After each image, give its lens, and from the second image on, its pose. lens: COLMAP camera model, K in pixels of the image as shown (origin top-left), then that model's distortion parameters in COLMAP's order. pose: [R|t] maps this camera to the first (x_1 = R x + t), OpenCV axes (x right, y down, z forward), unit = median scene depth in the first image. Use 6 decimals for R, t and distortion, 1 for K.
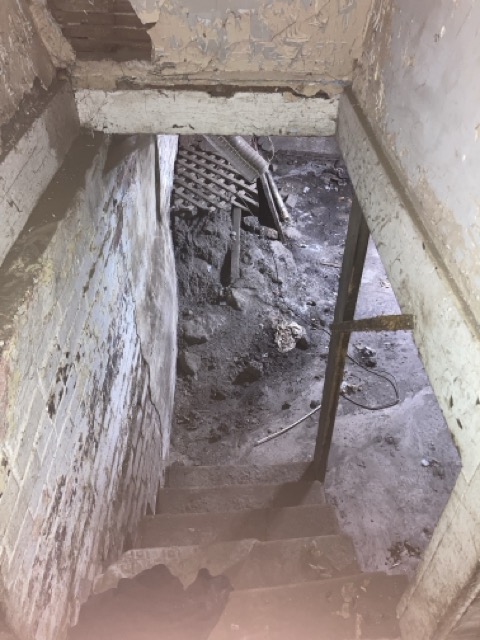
lens RADIAL K [[523.7, 0, 240.0], [0, 523.7, 320.0], [0, 0, 1]] dist [0.042372, -0.013153]
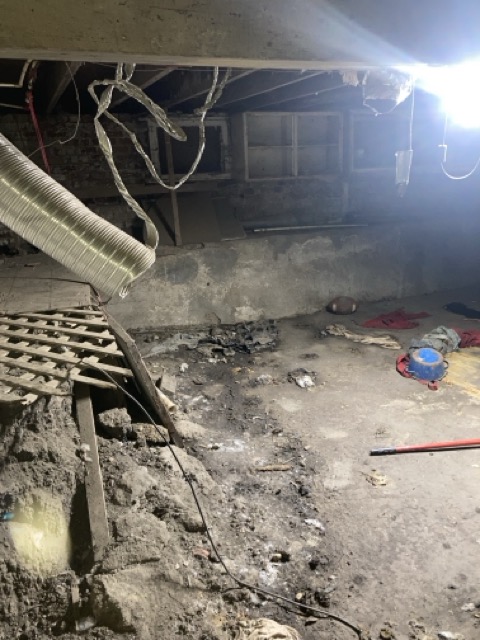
lens RADIAL K [[523.7, 0, 240.0], [0, 523.7, 320.0], [0, 0, 1]] dist [0.042372, -0.013153]
pose [[0.935187, -0.137384, 0.326421, -0.020394], [0.256665, 0.897995, -0.357391, -0.059611], [-0.244025, 0.418009, 0.875055, 0.485416]]
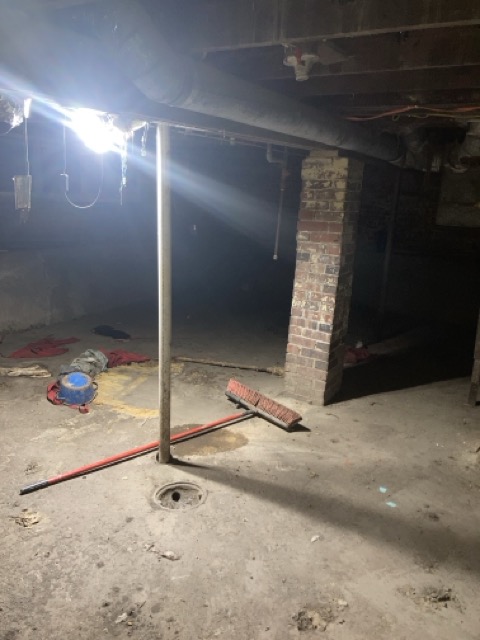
lens RADIAL K [[523.7, 0, 240.0], [0, 523.7, 320.0], [0, 0, 1]] dist [0.042372, -0.013153]
pose [[0.558094, -0.177608, 0.810547, 0.003954], [0.501206, 0.850650, -0.158705, -0.047326], [-0.661304, 0.494823, 0.563761, 0.471541]]
